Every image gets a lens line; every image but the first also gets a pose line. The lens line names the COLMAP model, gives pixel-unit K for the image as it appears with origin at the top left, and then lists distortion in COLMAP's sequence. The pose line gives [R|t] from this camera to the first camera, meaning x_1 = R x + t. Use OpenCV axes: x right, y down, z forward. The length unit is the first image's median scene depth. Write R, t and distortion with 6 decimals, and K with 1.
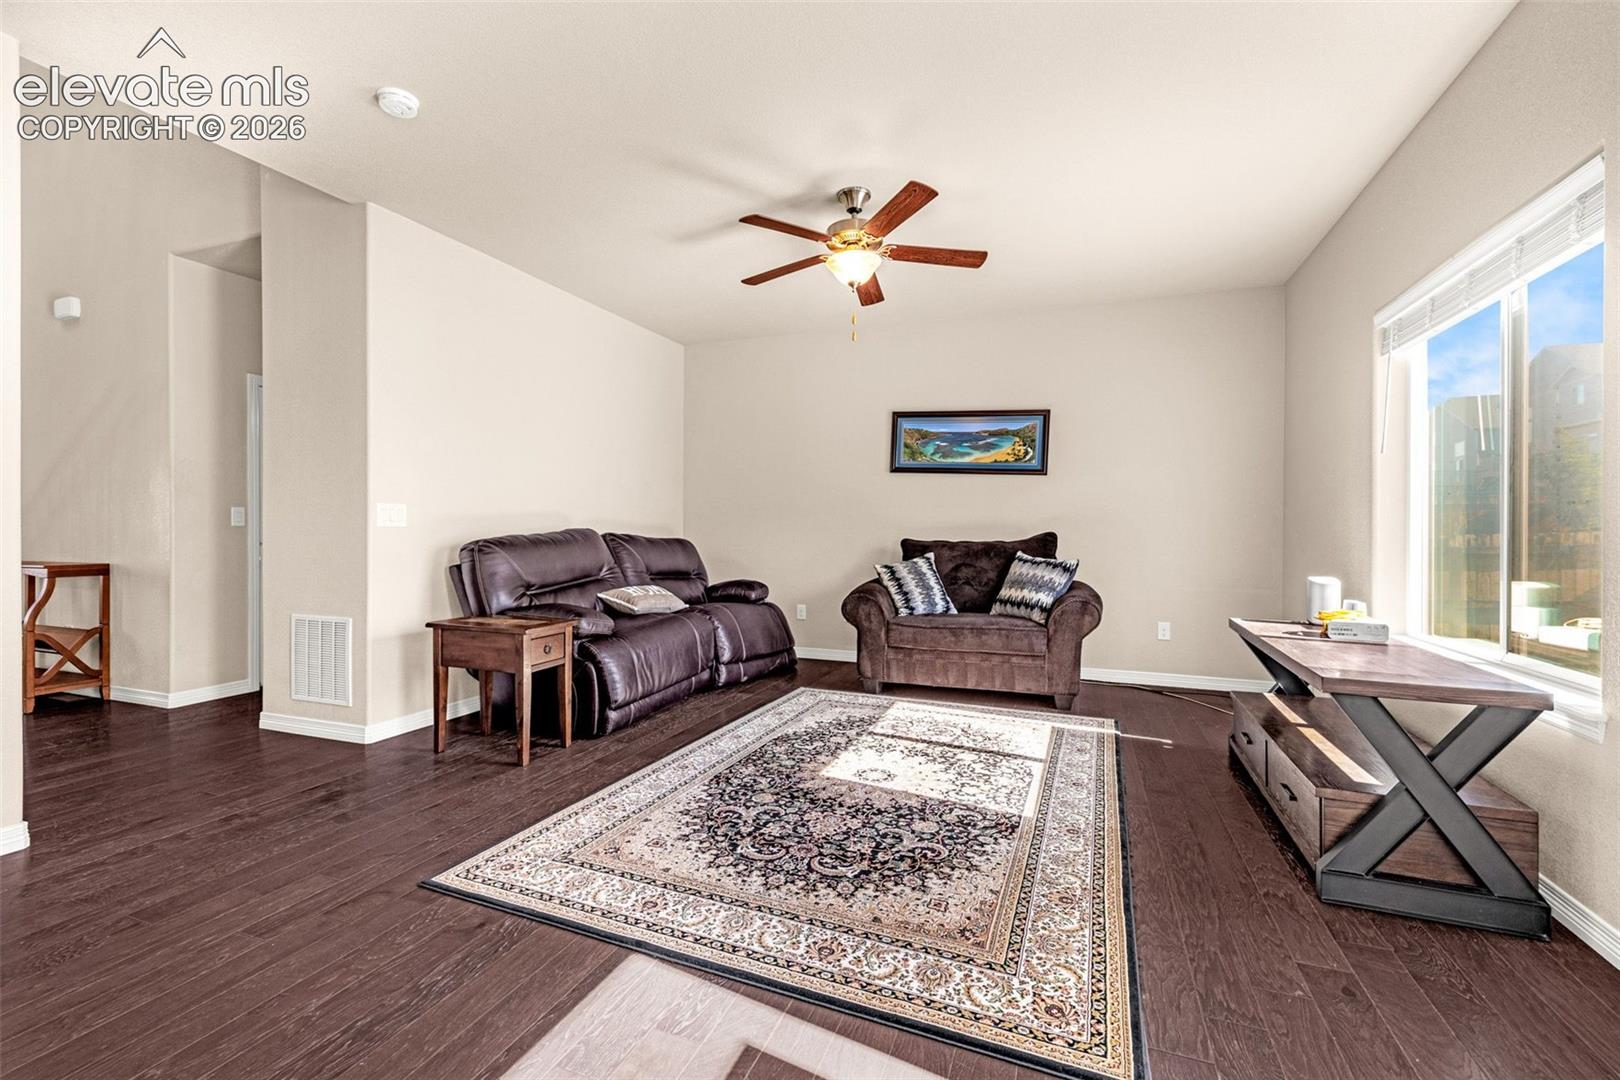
lens RADIAL K [[694.4, 0, 810.0], [0, 694.4, 540.0], [0, 0, 1]] dist [-0.001635, -0.000037]
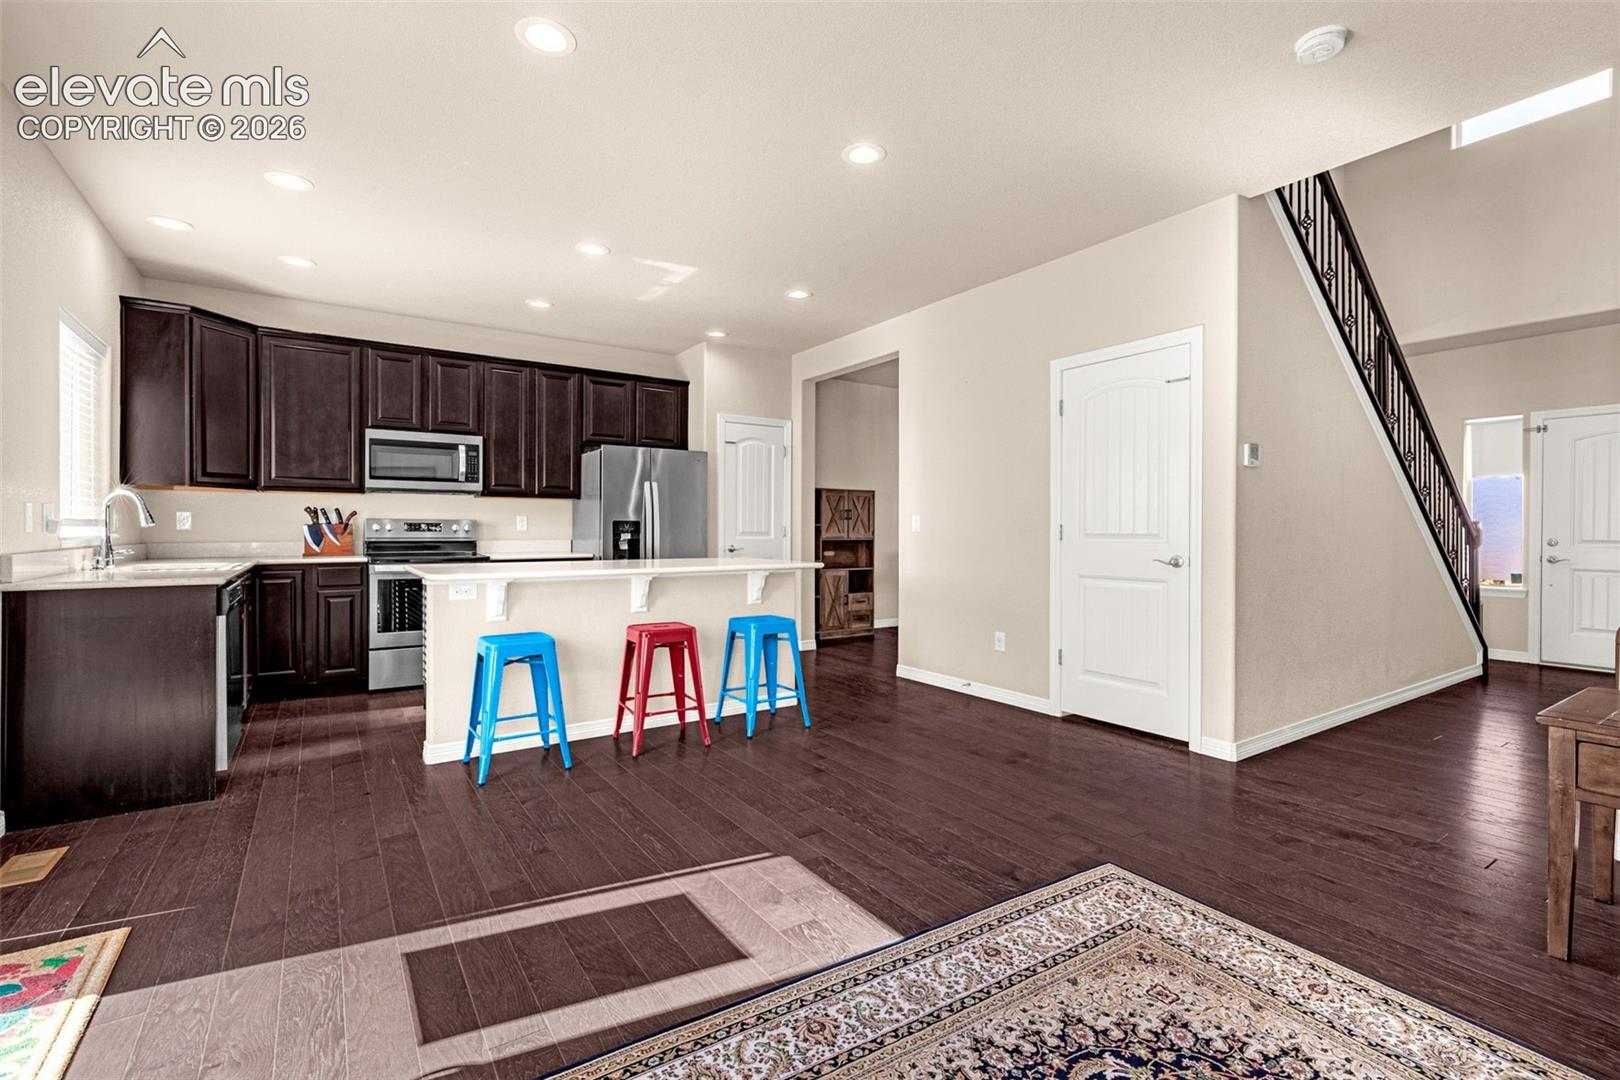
lens RADIAL K [[717.5, 0, 811.5], [0, 717.5, 534.3], [0, 0, 1]] dist [0.007387, 0.000232]
pose [[-0.567369, 0.001300, -0.823463, 0.515366], [-0.016140, 0.999789, 0.012699, -0.024346], [0.823306, 0.020496, -0.567228, 1.002329]]
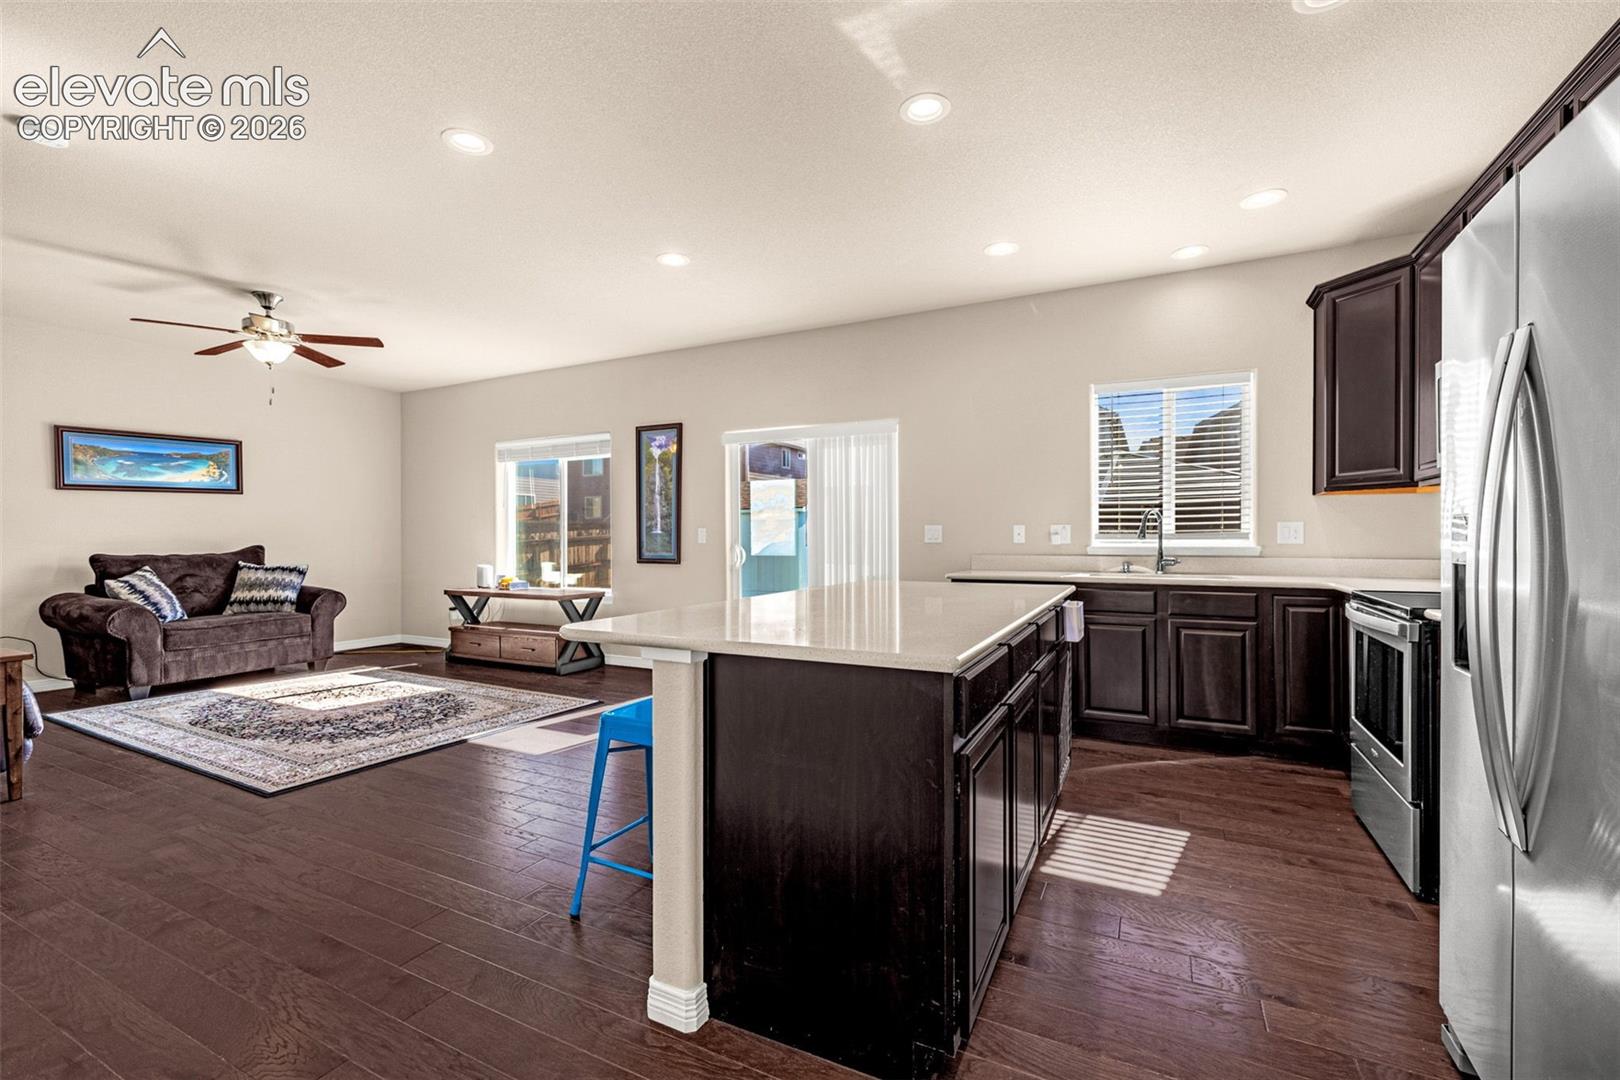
lens RADIAL K [[694.4, 0, 810.0], [0, 694.4, 540.0], [0, 0, 1]] dist [-0.001635, -0.000037]
pose [[0.101932, -0.010814, 0.994733, -1.510781], [0.017223, 0.999810, 0.009105, -0.027311], [-0.994642, 0.016204, 0.102098, -0.228698]]
